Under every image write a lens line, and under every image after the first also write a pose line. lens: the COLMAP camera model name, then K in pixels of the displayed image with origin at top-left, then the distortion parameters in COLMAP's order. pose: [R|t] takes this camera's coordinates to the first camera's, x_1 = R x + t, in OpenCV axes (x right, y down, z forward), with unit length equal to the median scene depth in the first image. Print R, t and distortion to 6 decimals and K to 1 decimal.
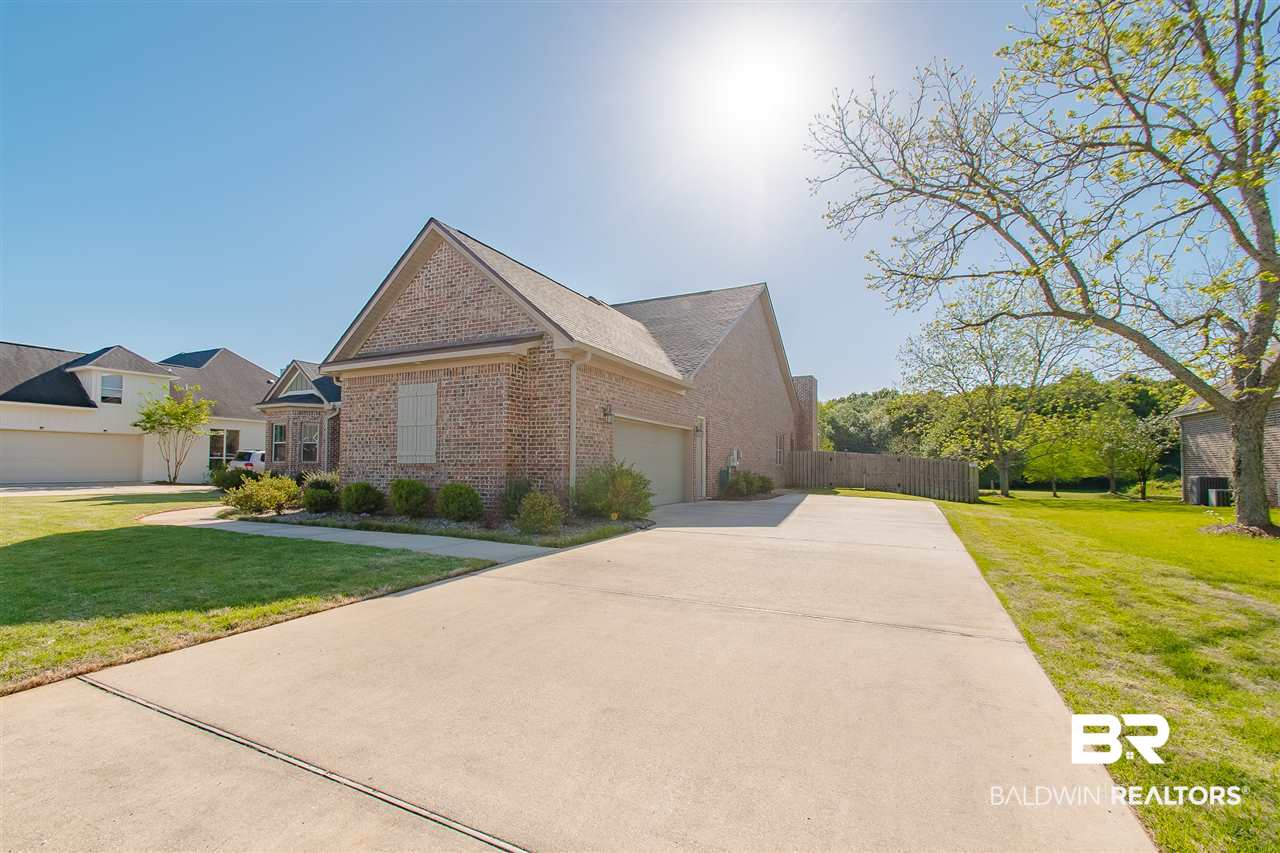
lens RADIAL K [[565.9, 0, 639.4], [0, 565.9, 449.3], [0, 0, 1]] dist [-0.015080, -0.000288]
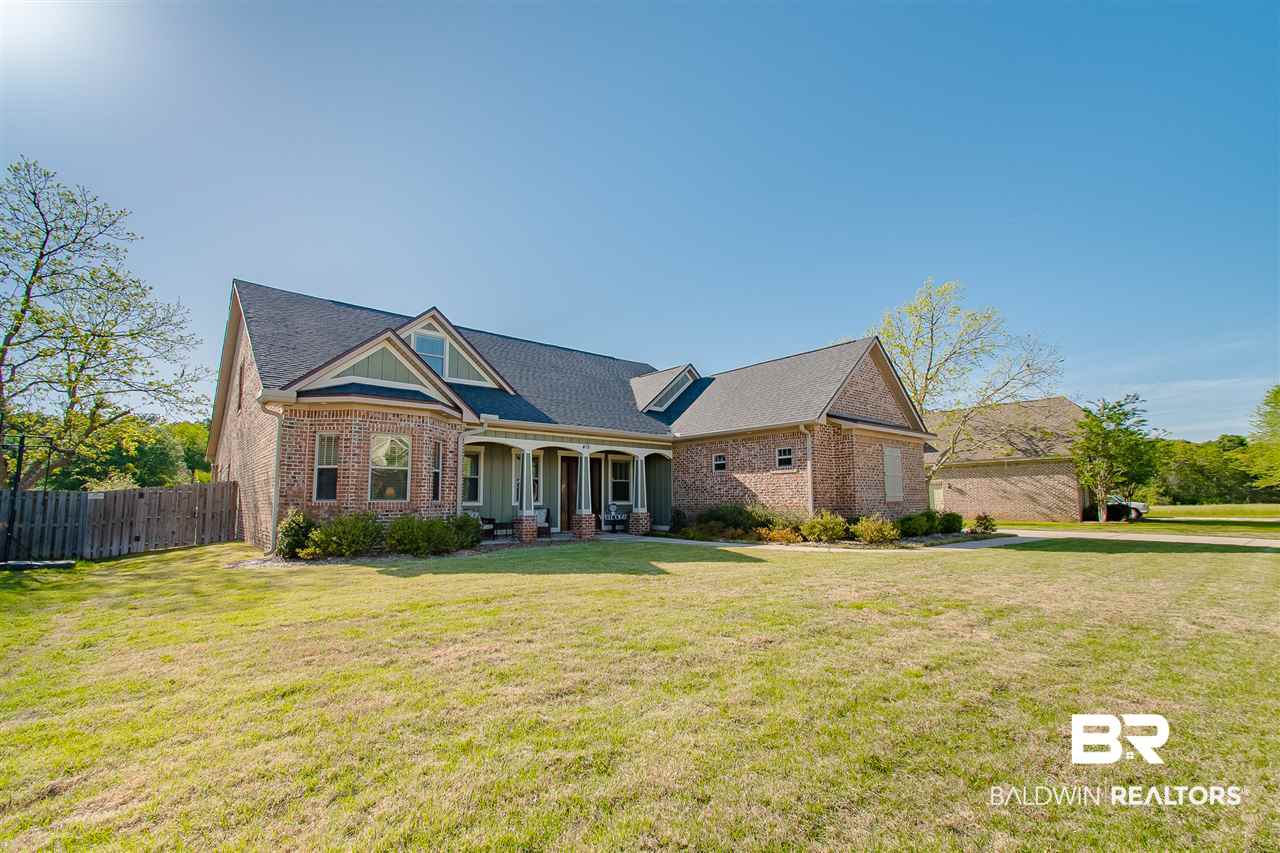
lens RADIAL K [[565.9, 0, 639.4], [0, 565.9, 449.3], [0, 0, 1]] dist [-0.015080, -0.000288]
pose [[0.409956, 0.082702, 0.908348, -2.060681], [-0.019385, 0.996446, -0.081974, 0.025149], [-0.911899, 0.015998, 0.410102, 1.002623]]
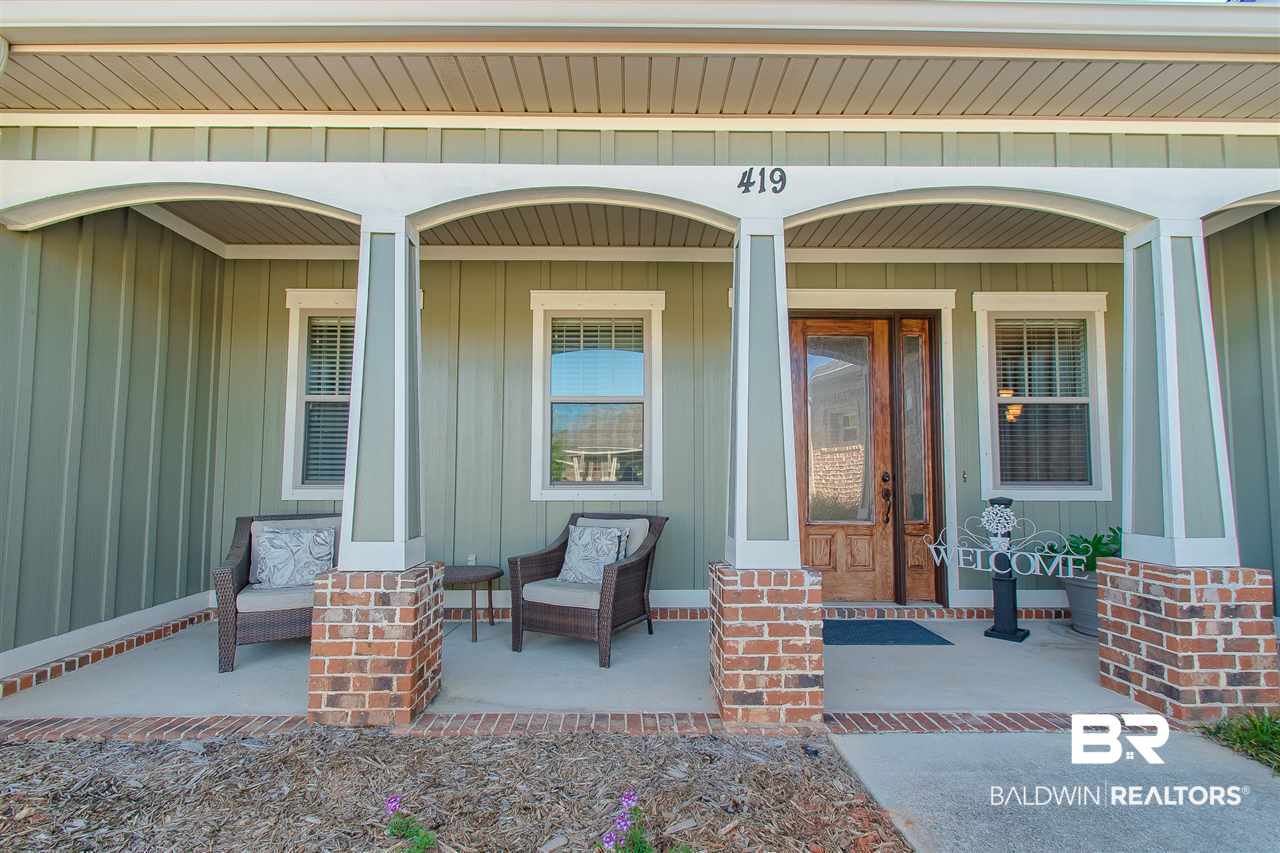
lens RADIAL K [[565.9, 0, 639.4], [0, 565.9, 449.3], [0, 0, 1]] dist [-0.015080, -0.000288]
pose [[0.896037, 0.024123, 0.443324, -0.867508], [-0.012150, 0.999481, -0.029828, 0.032197], [-0.443813, 0.021340, 0.895865, 1.568722]]
